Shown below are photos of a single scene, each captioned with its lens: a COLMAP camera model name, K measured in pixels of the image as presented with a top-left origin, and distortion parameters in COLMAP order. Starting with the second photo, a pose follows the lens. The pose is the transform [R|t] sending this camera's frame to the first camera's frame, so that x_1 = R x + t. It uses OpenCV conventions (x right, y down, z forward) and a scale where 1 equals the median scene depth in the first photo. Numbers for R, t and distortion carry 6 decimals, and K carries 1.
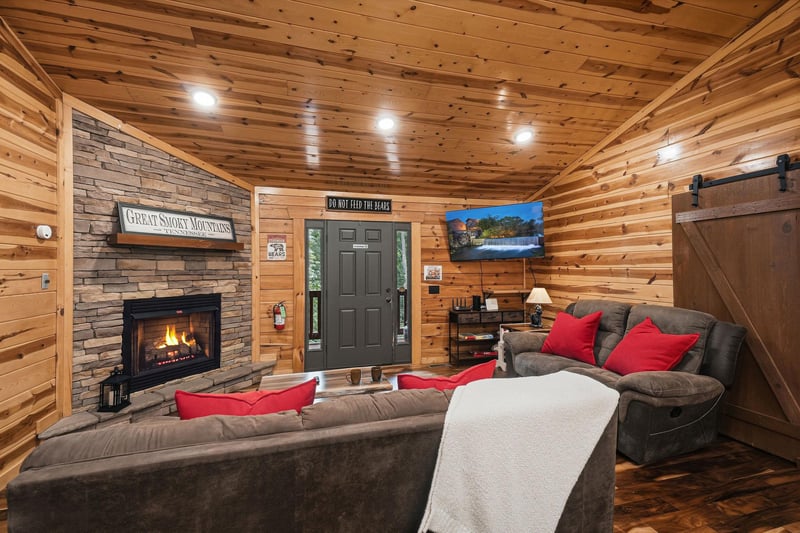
lens RADIAL K [[352.9, 0, 400.0], [0, 352.9, 266.5], [0, 0, 1]] dist [0.067892, -0.025815]
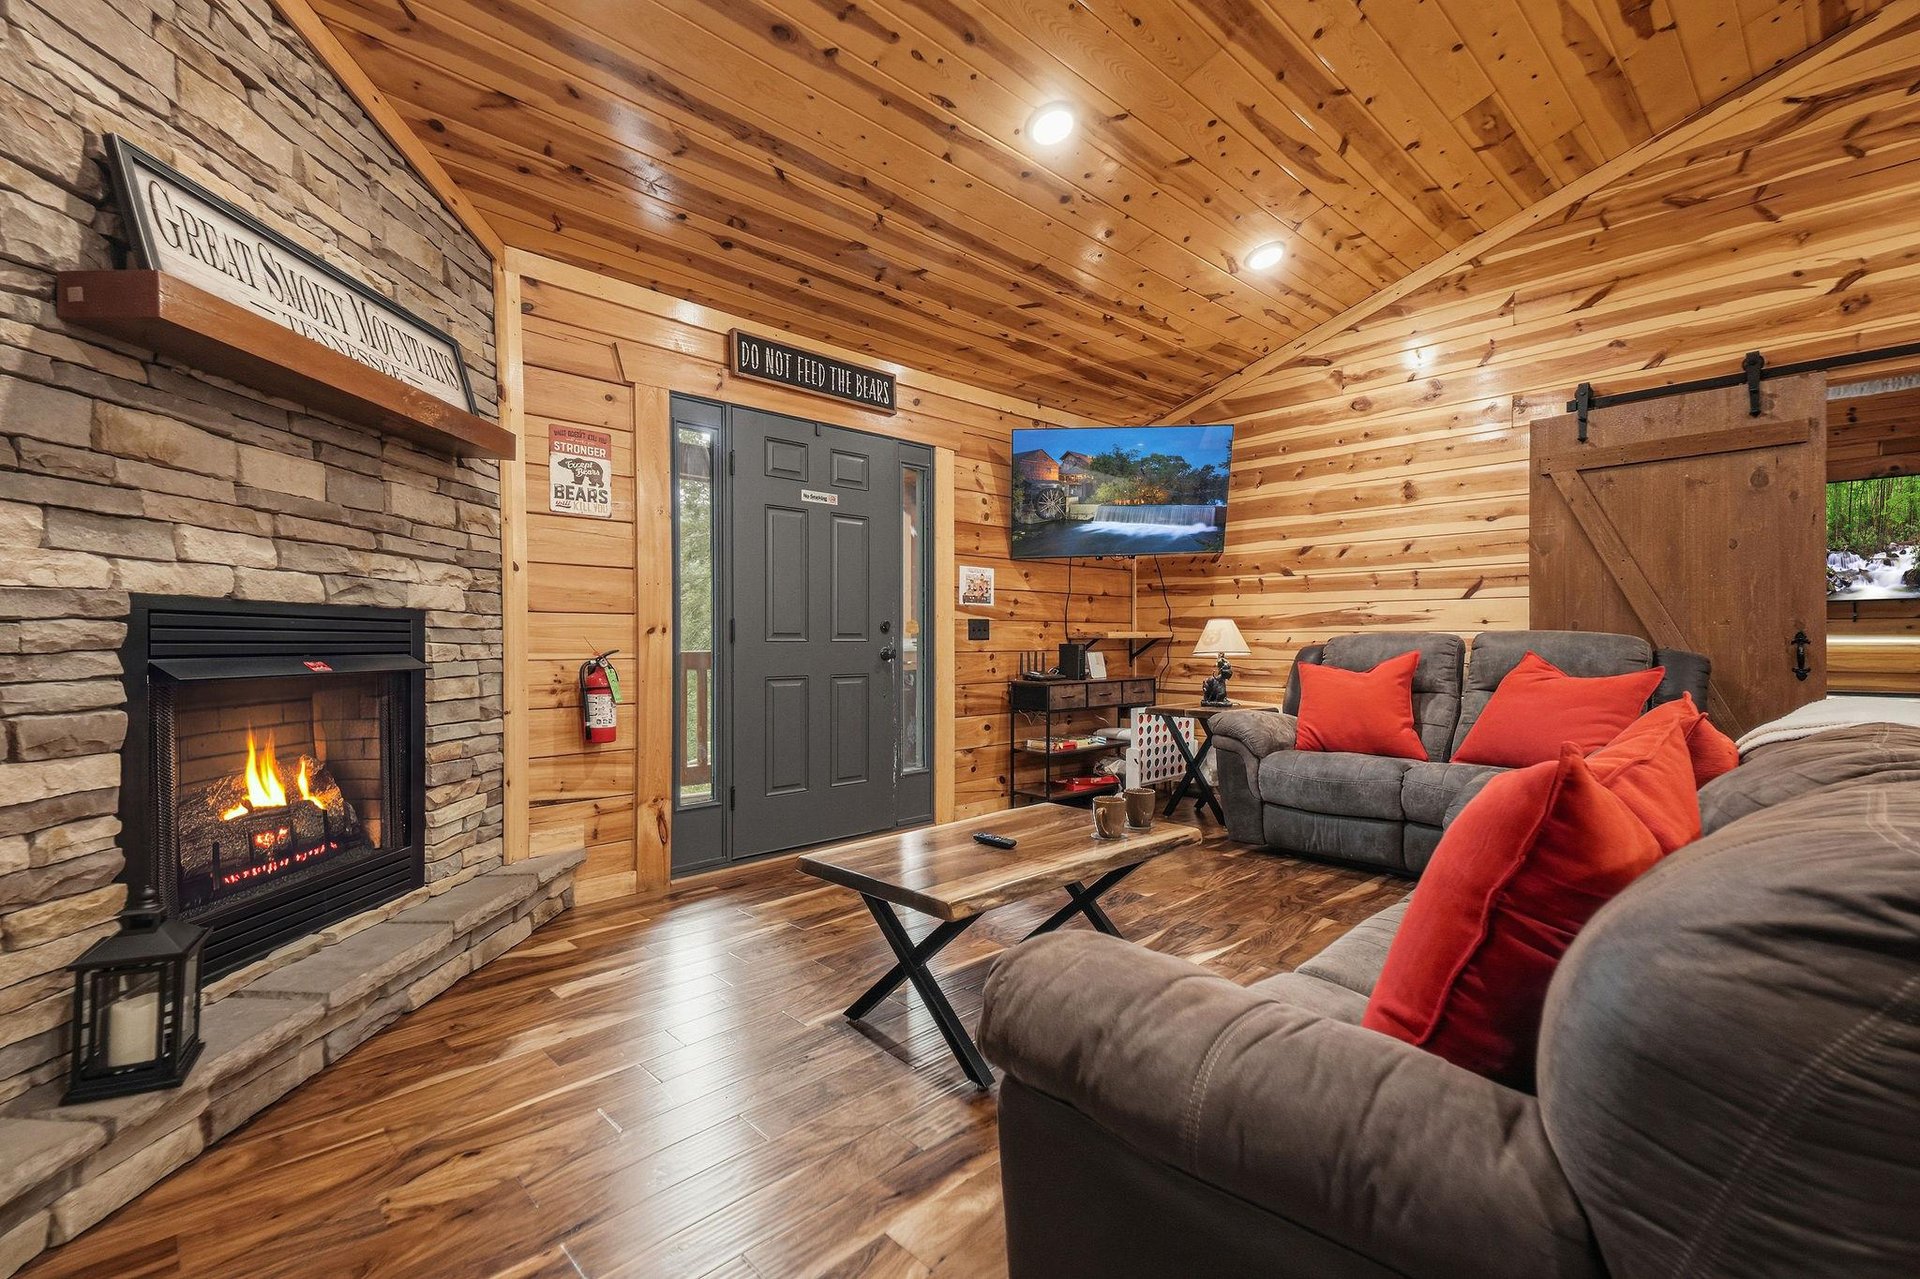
lens RADIAL K [[858.5, 0, 963.1], [0, 858.5, 649.7], [0, 0, 1]] dist [0.072617, -0.026872]
pose [[0.878597, -0.003328, 0.477552, -0.448458], [-0.002969, 0.999918, 0.012432, 0.092460], [-0.477555, -0.012340, 0.878515, 0.219396]]
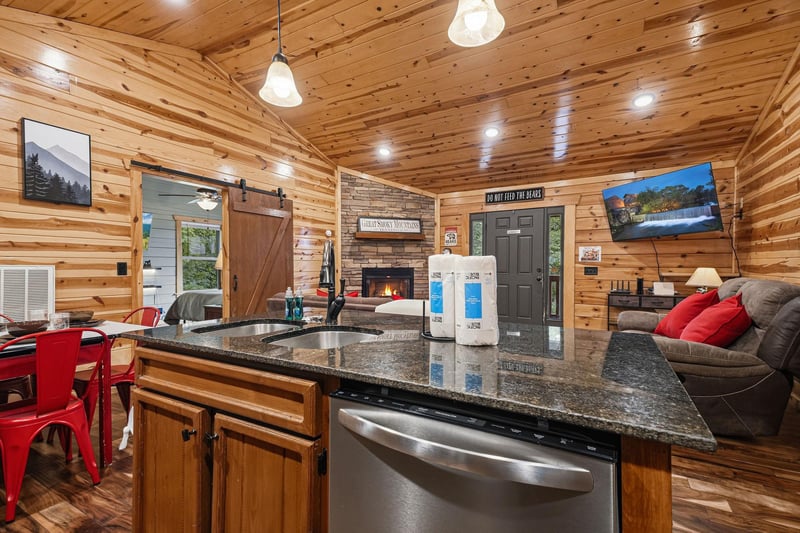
lens RADIAL K [[357.7, 0, 401.3], [0, 357.7, 270.8], [0, 0, 1]] dist [0.072617, -0.026872]
pose [[0.695095, 0.016598, -0.718727, 0.562094], [-0.000190, 0.999738, 0.022904, 0.051270], [0.718918, -0.015784, 0.694916, -0.113931]]
